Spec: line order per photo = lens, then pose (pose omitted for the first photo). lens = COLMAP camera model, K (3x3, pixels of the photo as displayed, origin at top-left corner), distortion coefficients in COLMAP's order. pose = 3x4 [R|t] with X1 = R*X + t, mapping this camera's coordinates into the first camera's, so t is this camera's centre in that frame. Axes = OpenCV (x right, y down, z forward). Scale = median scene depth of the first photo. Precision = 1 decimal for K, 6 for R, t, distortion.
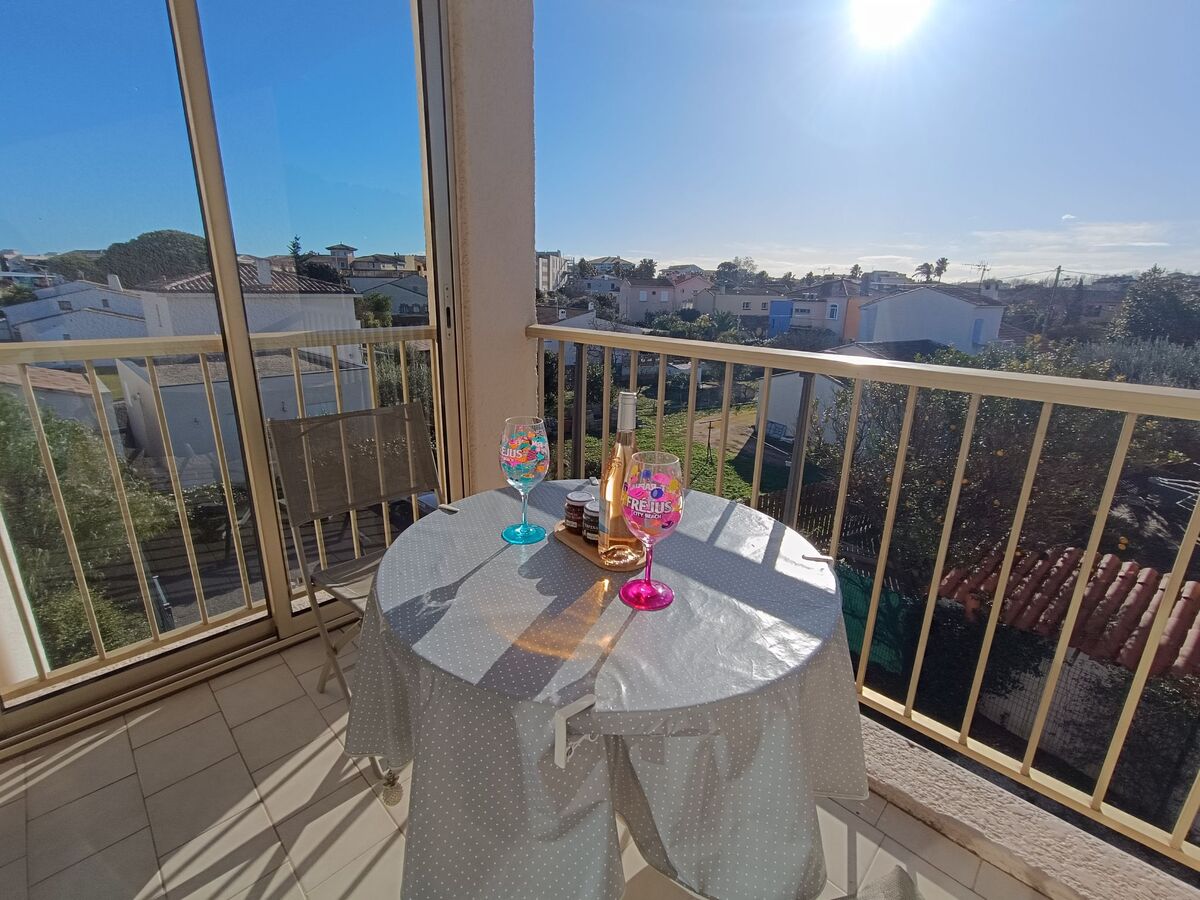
lens RADIAL K [[542.8, 0, 593.7], [0, 542.8, 448.0], [0, 0, 1]] dist [-0.003263, 0.000919]
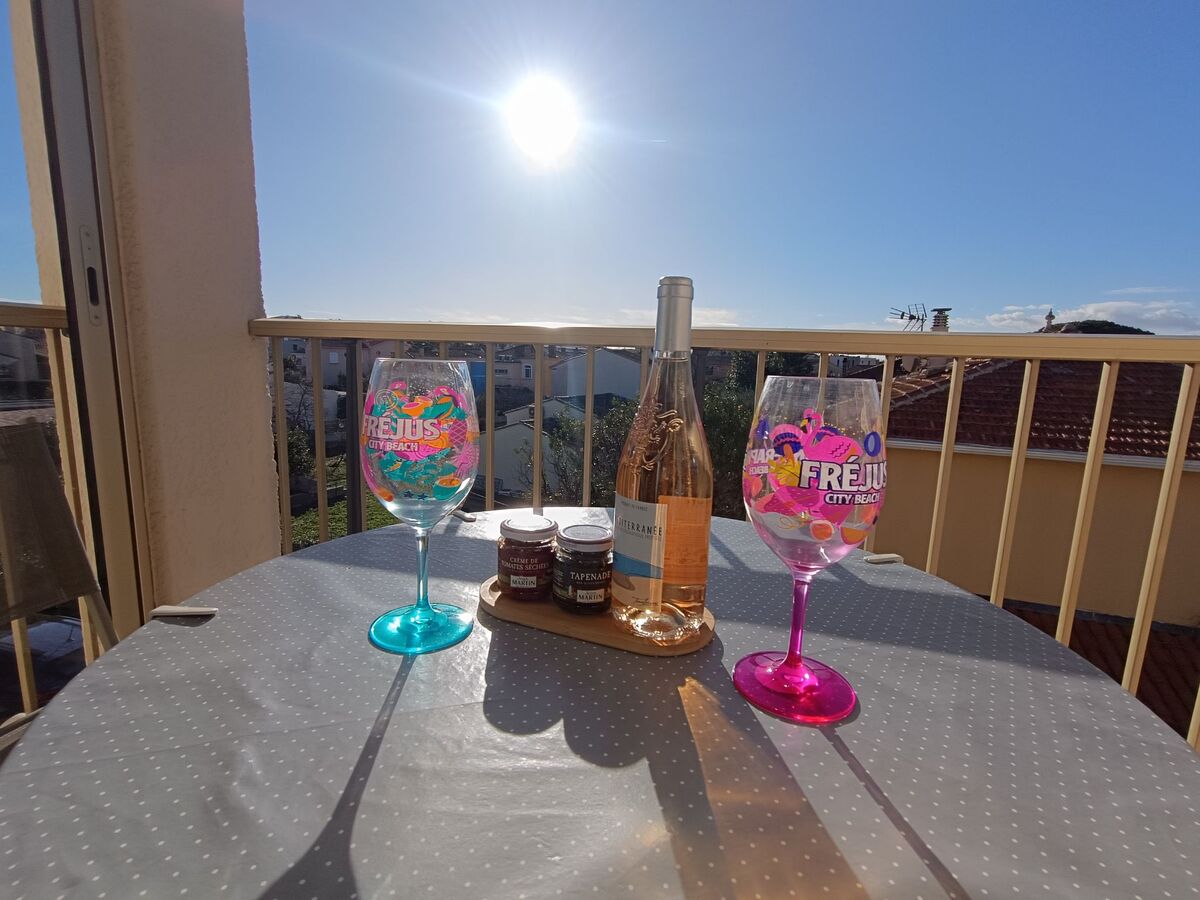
lens RADIAL K [[542.8, 0, 593.7], [0, 542.8, 448.0], [0, 0, 1]] dist [-0.003263, 0.000919]
pose [[0.861490, -0.072827, 0.502525, -0.208266], [0.128371, 0.988750, -0.076778, 0.064390], [-0.491280, 0.130652, 0.861147, 0.514442]]
